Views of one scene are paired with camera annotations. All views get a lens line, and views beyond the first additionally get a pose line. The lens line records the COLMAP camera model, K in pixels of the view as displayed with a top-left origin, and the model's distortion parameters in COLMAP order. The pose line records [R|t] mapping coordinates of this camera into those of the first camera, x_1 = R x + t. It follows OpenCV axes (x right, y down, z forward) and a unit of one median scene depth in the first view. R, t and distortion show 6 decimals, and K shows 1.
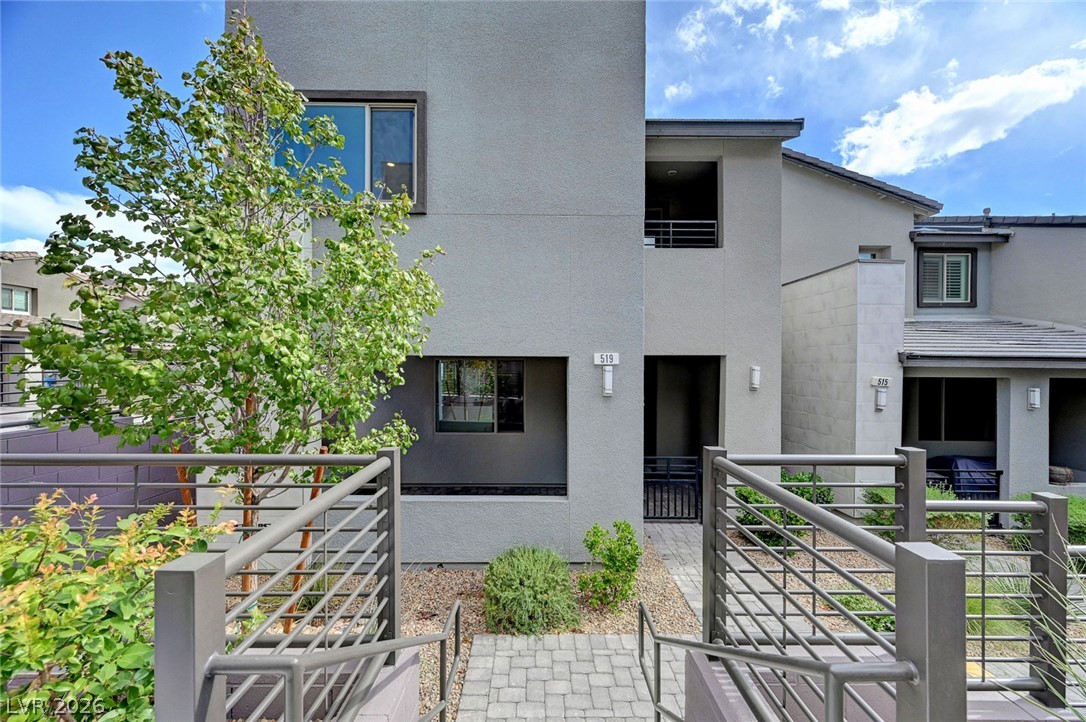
lens RADIAL K [[430.4, 0, 543.0], [0, 430.4, 361.0], [0, 0, 1]] dist [0.002125, 0.000120]
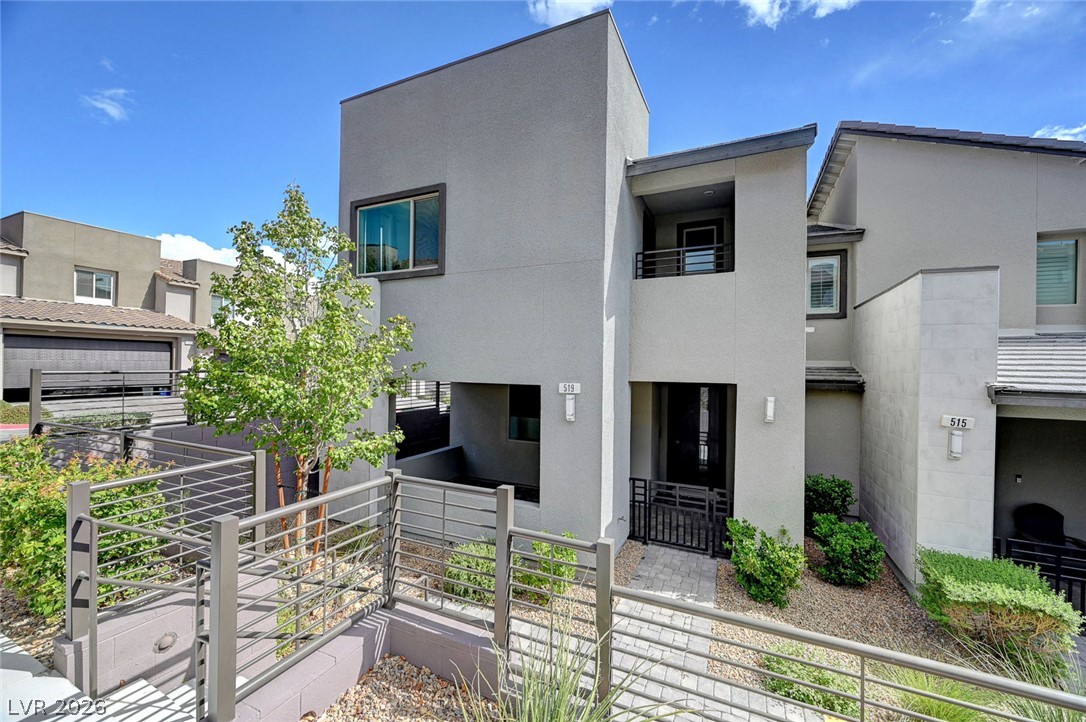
lens RADIAL K [[430.4, 0, 543.0], [0, 430.4, 361.0], [0, 0, 1]] dist [0.002125, 0.000120]
pose [[0.901462, 0.002904, -0.432848, 0.563004], [-0.007999, 0.999918, -0.009951, -0.063776], [0.432784, 0.012432, 0.901412, -0.055667]]
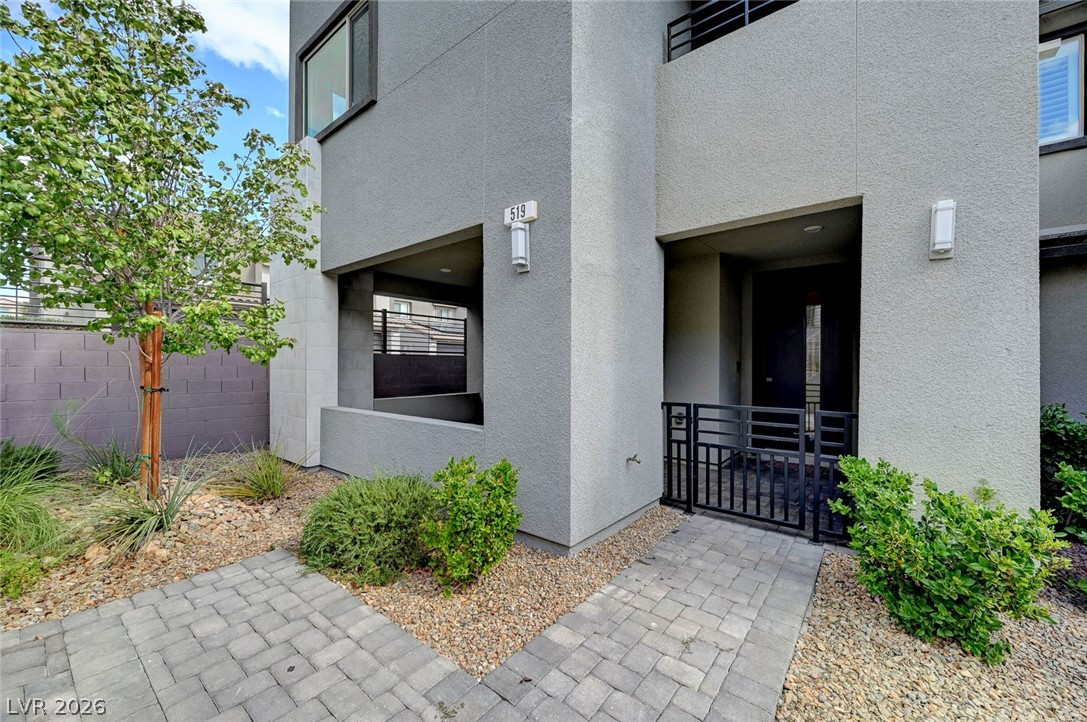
lens RADIAL K [[430.8, 0, 543.5], [0, 430.8, 361.0], [0, 0, 1]] dist [0.002125, 0.000120]
pose [[0.769992, -0.008896, -0.637991, 0.570528], [0.001758, 0.999929, -0.011822, 0.217984], [0.638051, 0.007981, 0.769953, 0.514530]]
